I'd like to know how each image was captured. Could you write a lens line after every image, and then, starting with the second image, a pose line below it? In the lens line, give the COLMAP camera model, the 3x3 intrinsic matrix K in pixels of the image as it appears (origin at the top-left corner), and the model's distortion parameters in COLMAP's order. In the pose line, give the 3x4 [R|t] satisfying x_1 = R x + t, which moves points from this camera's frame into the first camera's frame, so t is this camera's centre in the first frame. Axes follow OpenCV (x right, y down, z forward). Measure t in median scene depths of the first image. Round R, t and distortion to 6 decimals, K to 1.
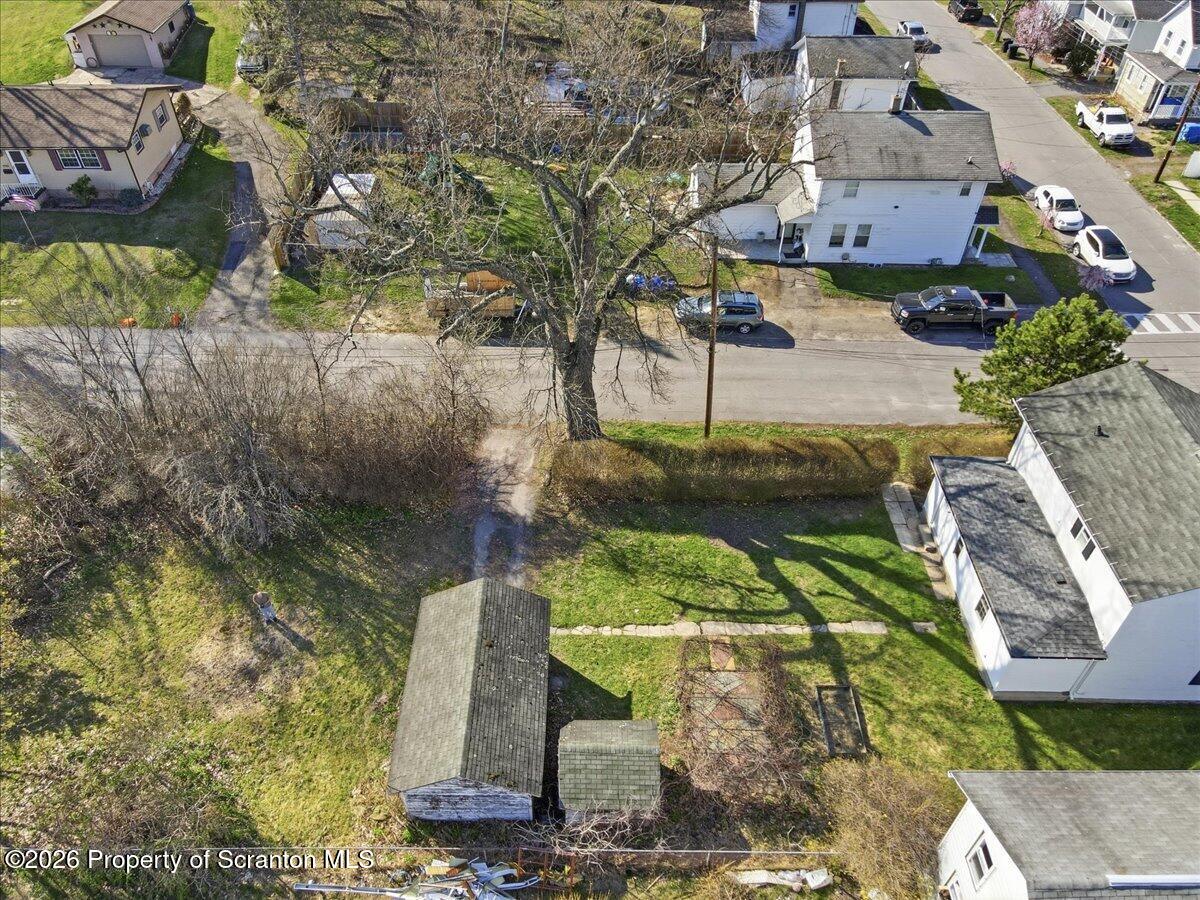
lens RADIAL K [[884.8, 0, 599.8], [0, 884.8, 453.4], [0, 0, 1]] dist [0.017013, 0.011133]
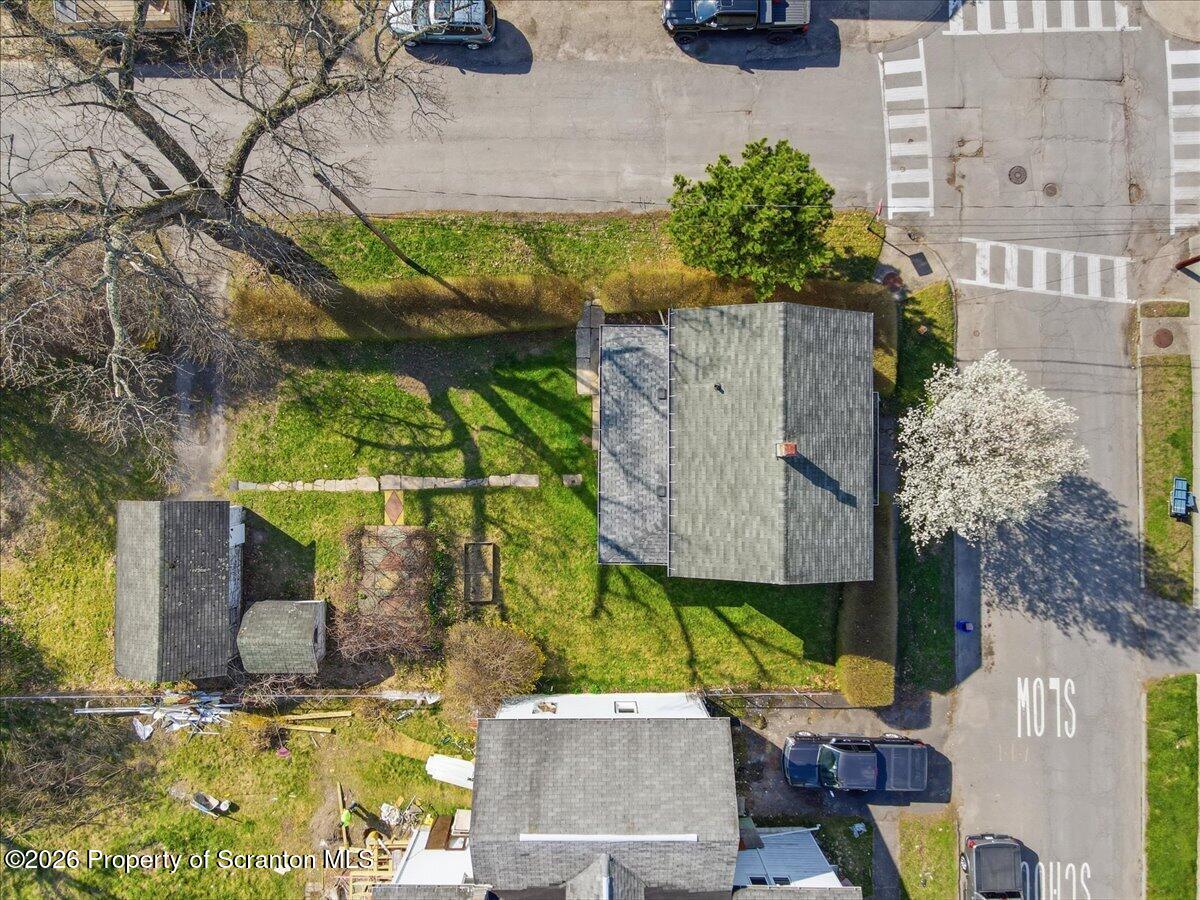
lens RADIAL K [[884.8, 0, 596.1], [0, 884.8, 448.4], [0, 0, 1]] dist [0.017013, 0.011133]
pose [[0.999929, 0.008487, -0.008409, 0.403222], [0.000274, 0.687372, 0.726305, -0.675128], [0.011944, -0.726256, 0.687321, 0.227337]]
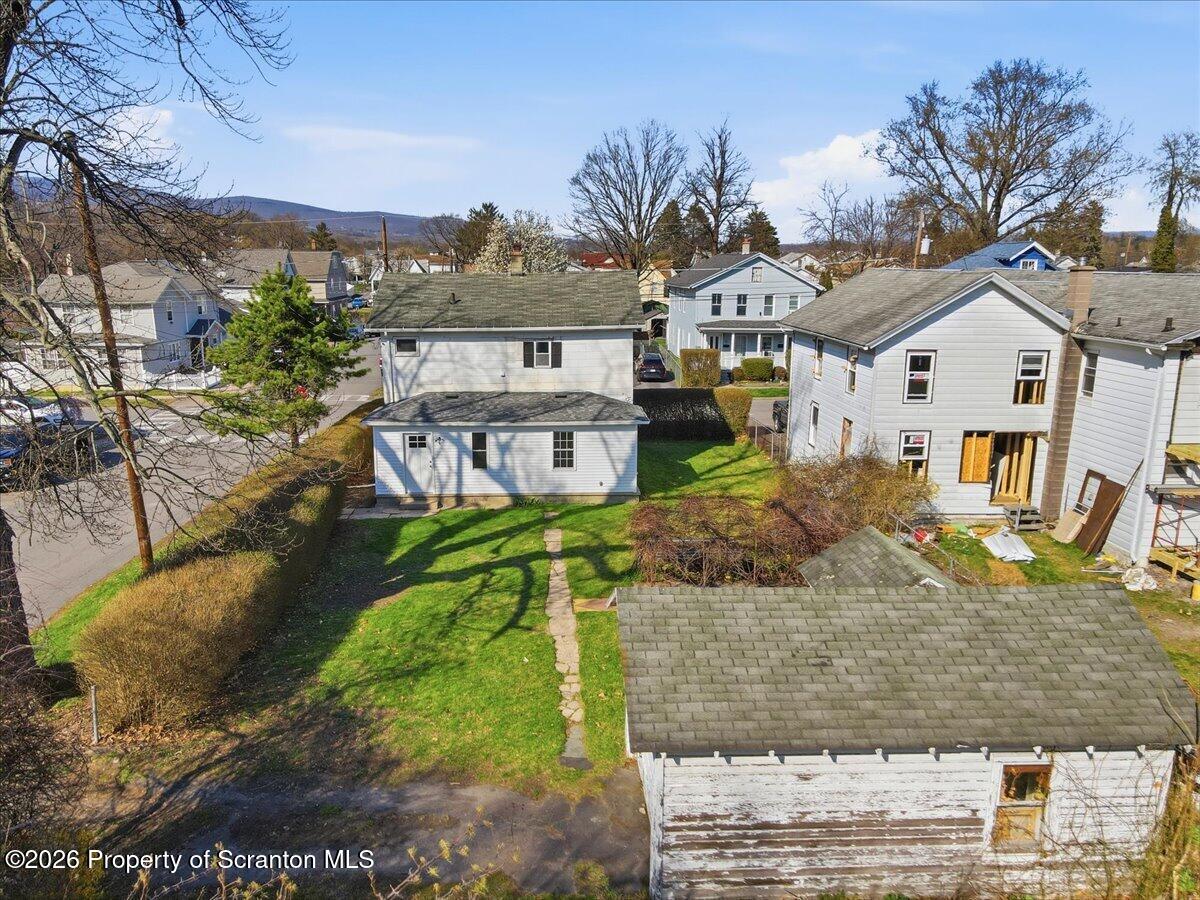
lens RADIAL K [[884.8, 0, 593.6], [0, 884.8, 446.8], [0, 0, 1]] dist [0.017013, 0.011133]
pose [[-0.045587, -0.232255, 0.971586, -0.463136], [0.674798, 0.709994, 0.201384, 0.002422], [-0.736593, 0.664805, 0.124359, 0.813444]]
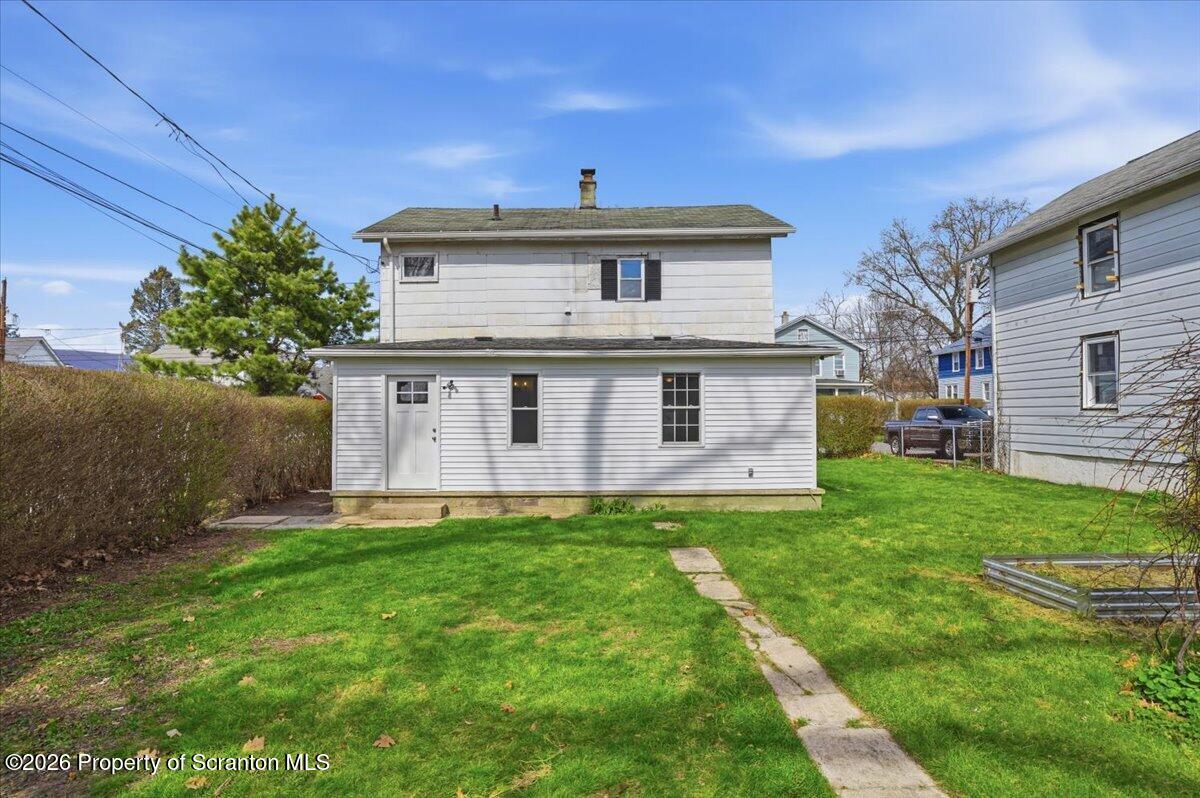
lens RADIAL K [[586.8, 0, 600.1], [0, 586.8, 404.5], [0, 0, 1]] dist [-0.044704, 0.018965]
pose [[-0.019697, -0.004798, 0.999794, 0.094609], [0.678611, 0.734303, 0.016894, 0.128777], [-0.734233, 0.678805, -0.011207, 0.985163]]
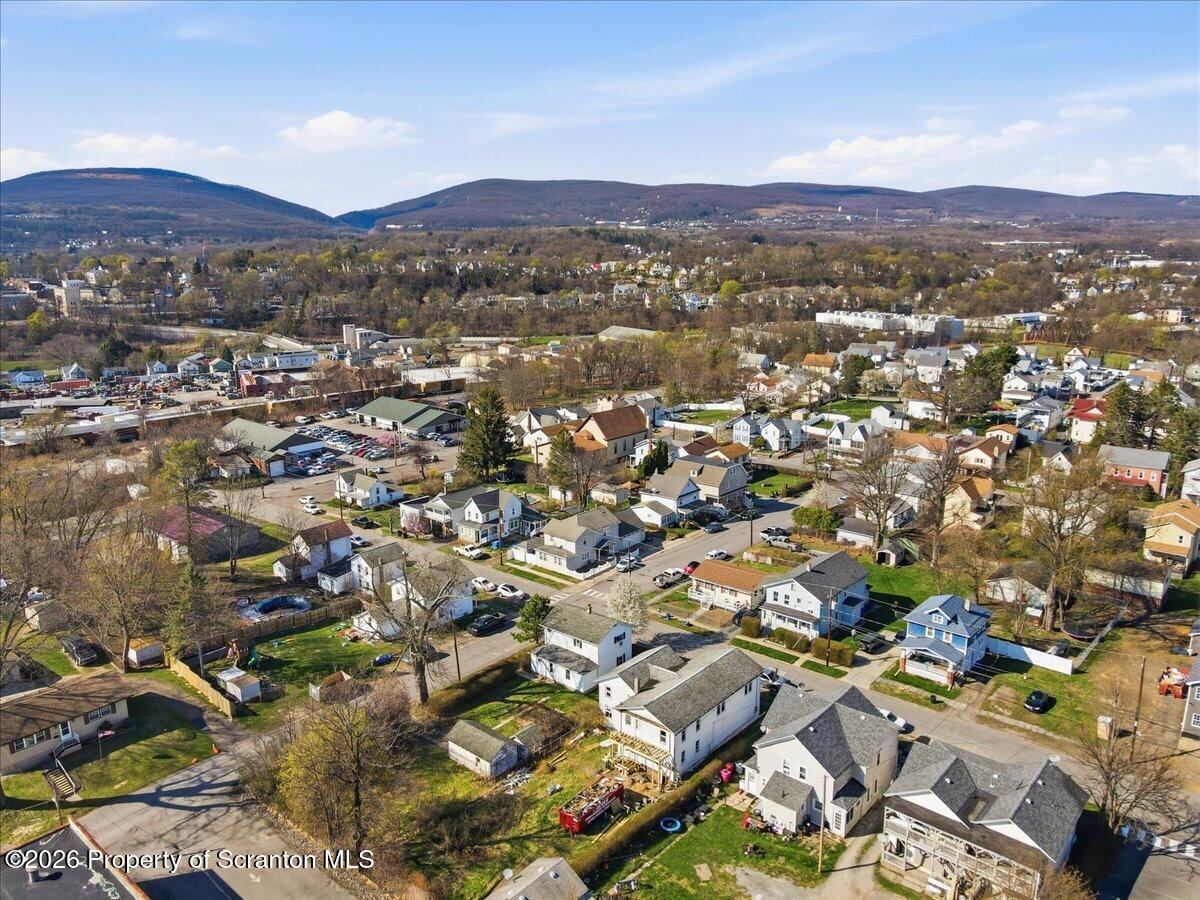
lens RADIAL K [[884.8, 0, 599.3], [0, 884.8, 449.2], [0, 0, 1]] dist [0.017013, 0.011133]
pose [[0.659373, -0.199205, 0.724945, -1.731287], [0.527888, 0.809253, -0.257768, 0.398279], [-0.535315, 0.552655, 0.638757, -1.678744]]
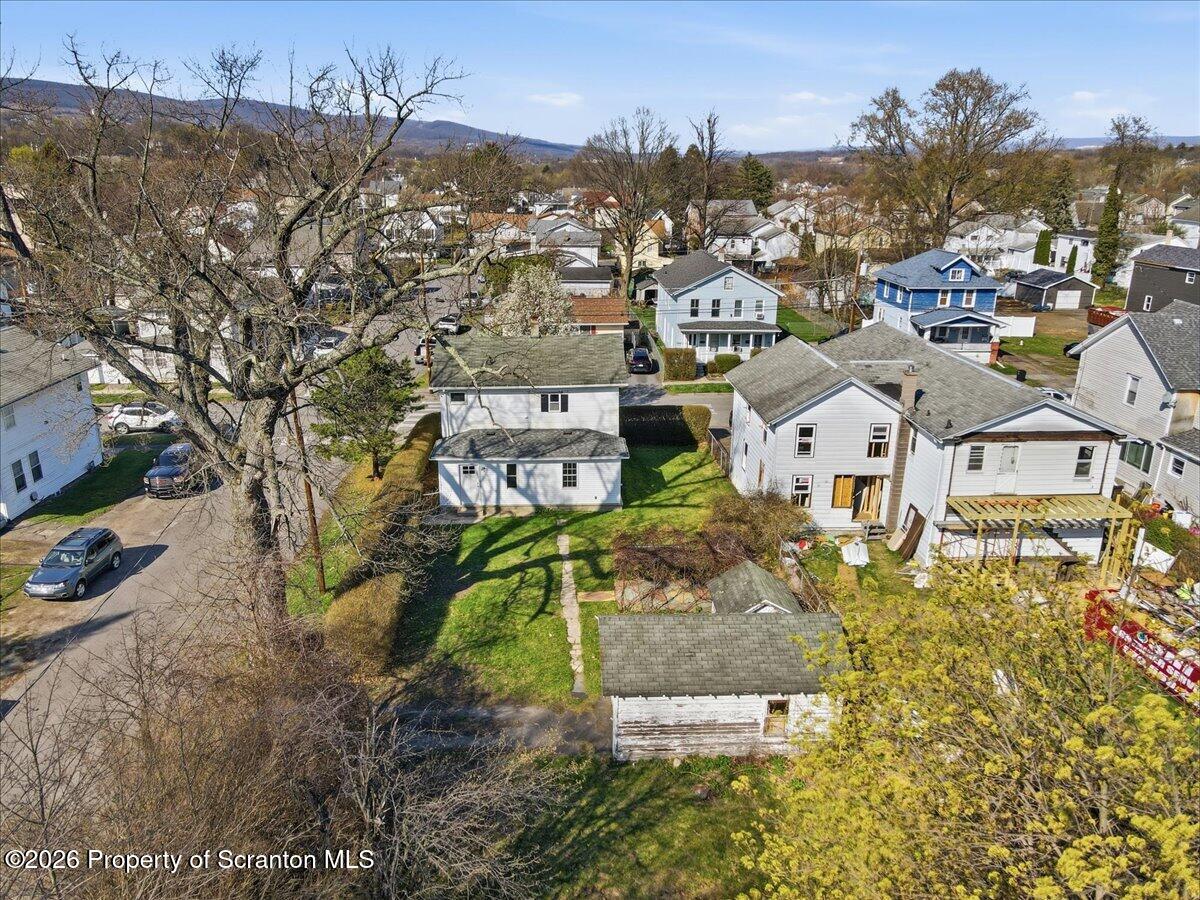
lens RADIAL K [[884.8, 0, 590.1], [0, 884.8, 451.4], [0, 0, 1]] dist [0.017013, 0.011133]
pose [[-0.040310, -0.332374, 0.942286, -0.803260], [0.675952, 0.685431, 0.270690, -0.190907], [-0.735842, 0.647852, 0.197039, 0.648949]]
